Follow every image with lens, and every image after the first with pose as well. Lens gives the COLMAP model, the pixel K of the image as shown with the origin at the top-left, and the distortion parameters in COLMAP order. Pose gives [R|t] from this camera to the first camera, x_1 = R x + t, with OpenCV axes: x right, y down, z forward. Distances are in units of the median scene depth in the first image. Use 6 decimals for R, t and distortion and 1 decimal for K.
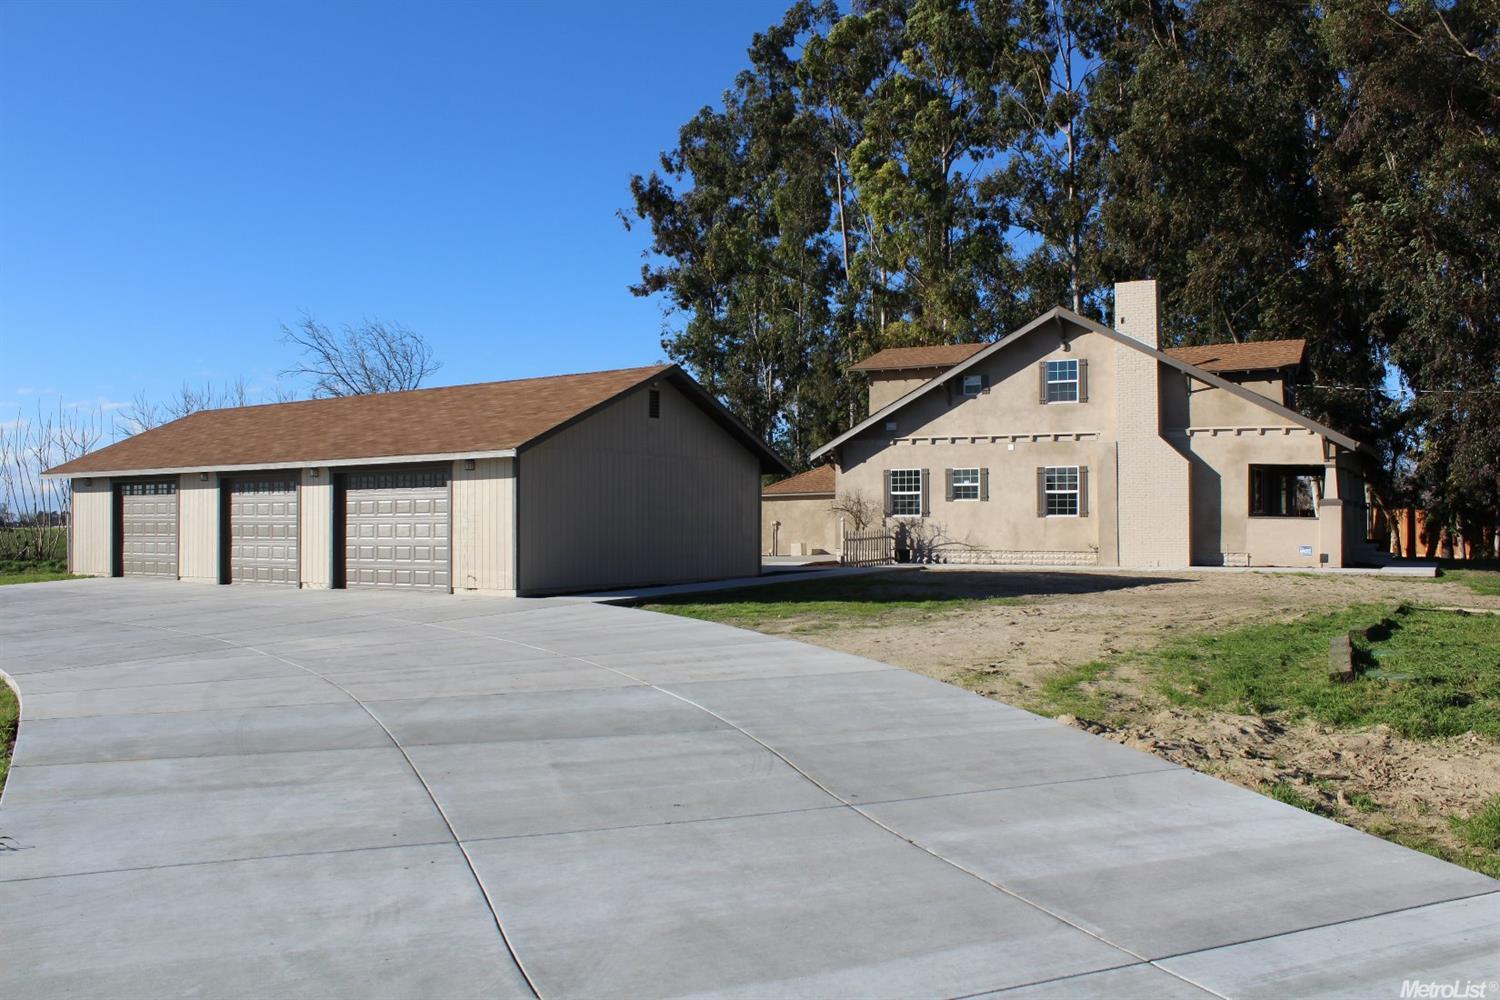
lens RADIAL K [[1263.1, 0, 755.3], [0, 1263.1, 495.1], [0, 0, 1]] dist [-0.169963, 0.156640]
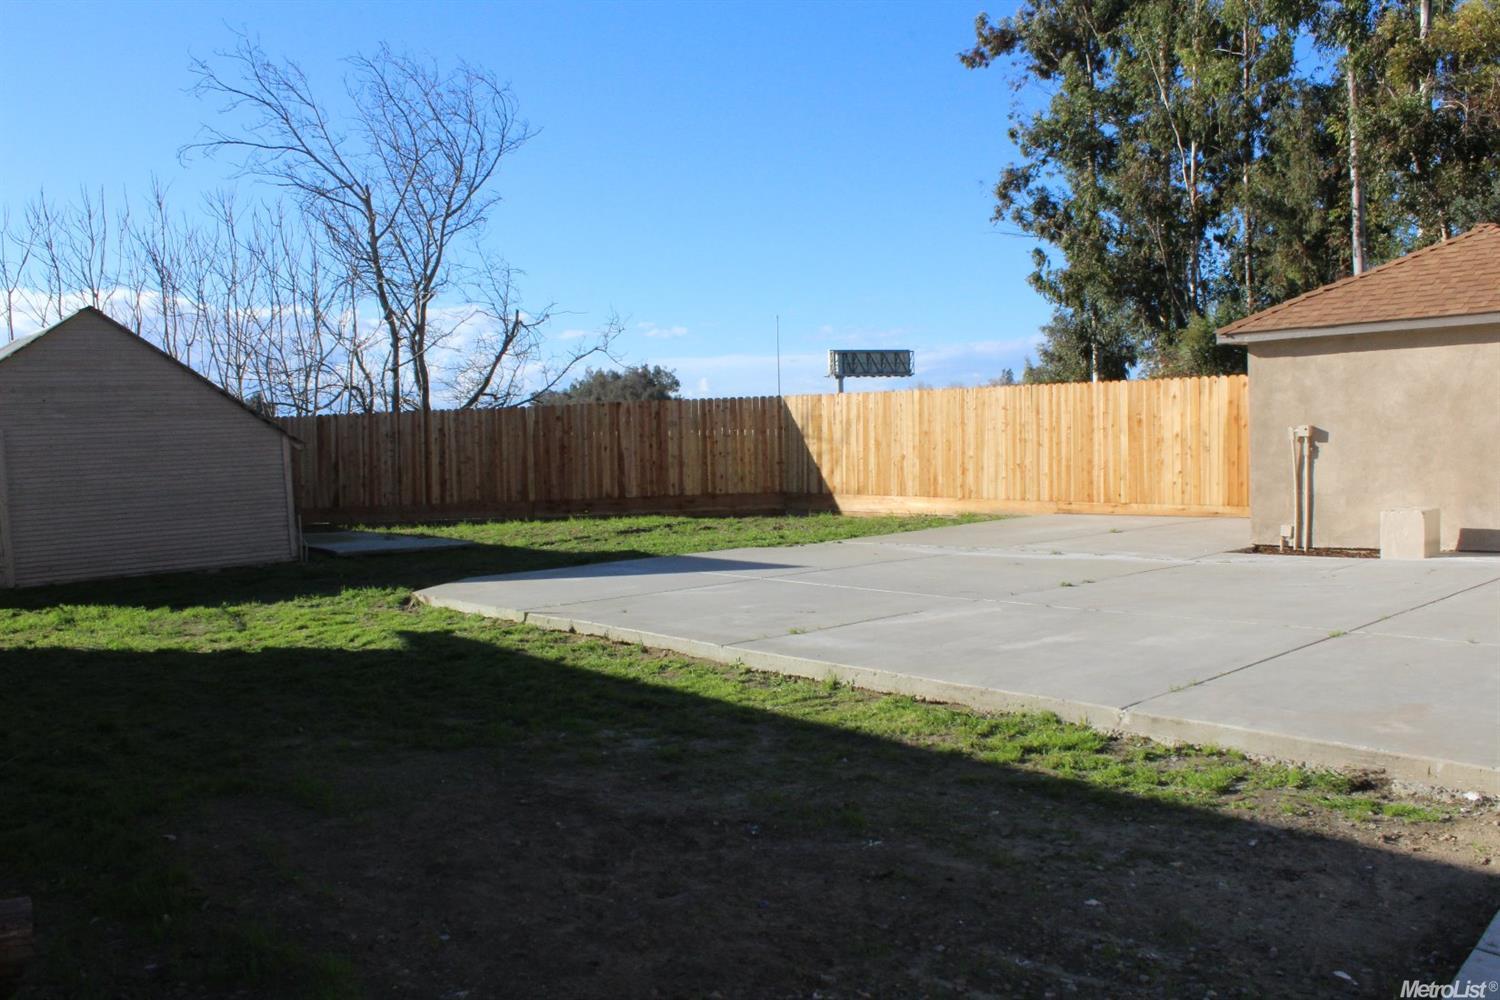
lens RADIAL K [[1263.1, 0, 755.3], [0, 1263.1, 495.1], [0, 0, 1]] dist [-0.169963, 0.156640]
pose [[0.952850, -0.007772, -0.303343, -0.010029], [0.033504, 0.996254, 0.079718, 0.005093], [0.301587, -0.086122, 0.949541, 0.367539]]
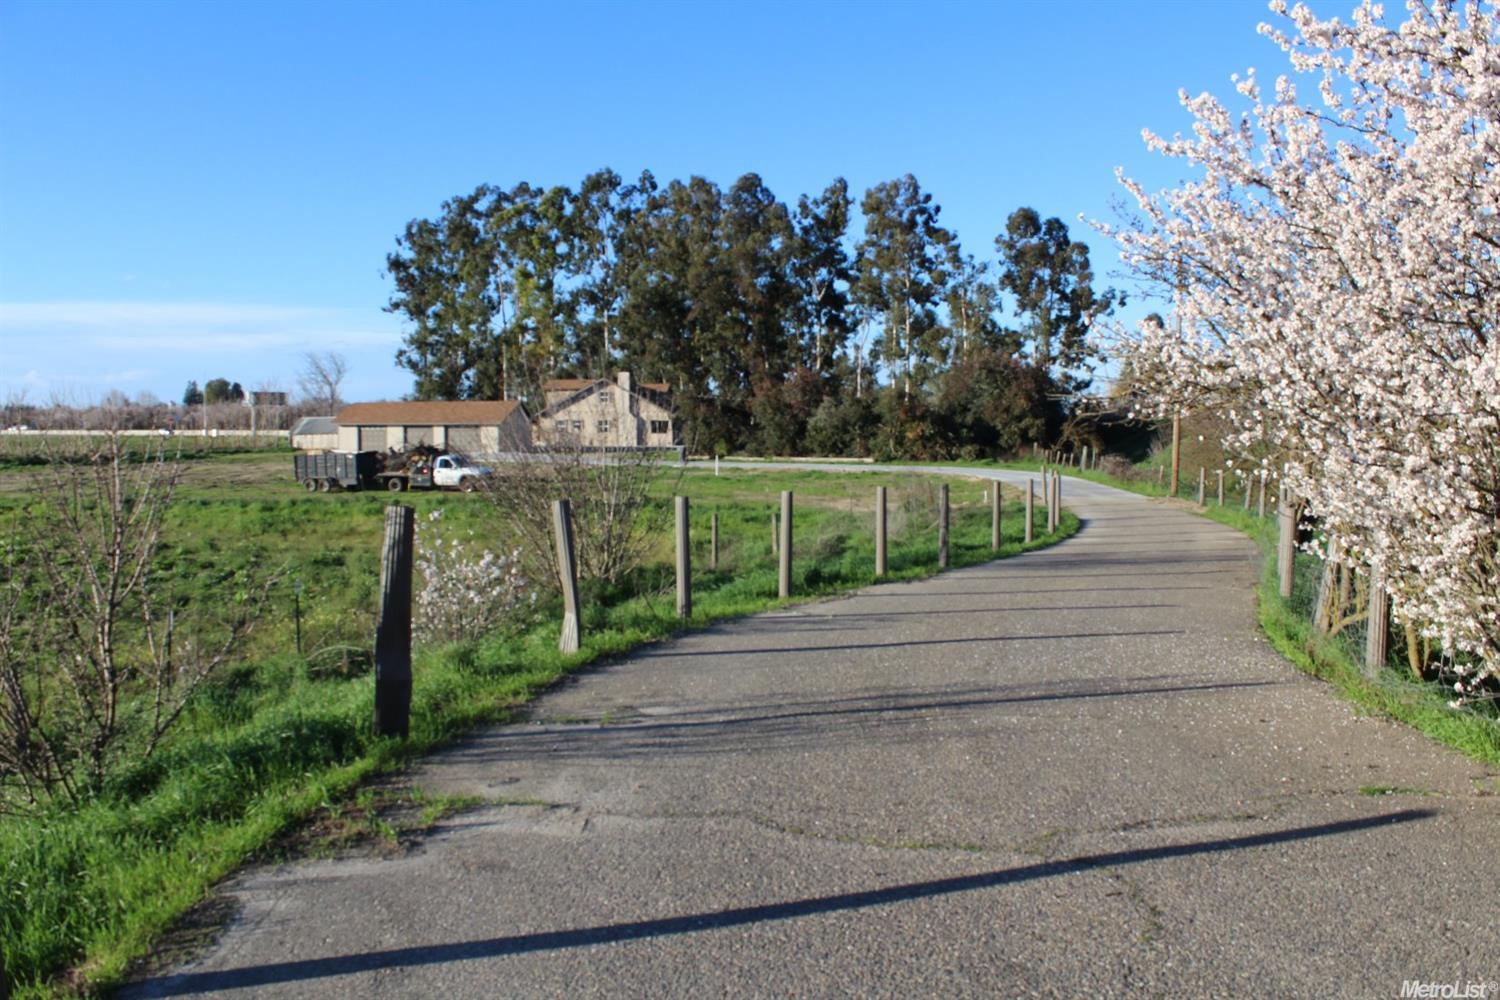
lens RADIAL K [[1263.1, 0, 755.3], [0, 1263.1, 495.1], [0, 0, 1]] dist [-0.169963, 0.156640]
pose [[0.930054, -0.019466, 0.366908, -0.284193], [-0.011394, 0.996587, 0.081755, -0.042830], [-0.367247, -0.080217, 0.926658, -1.051780]]
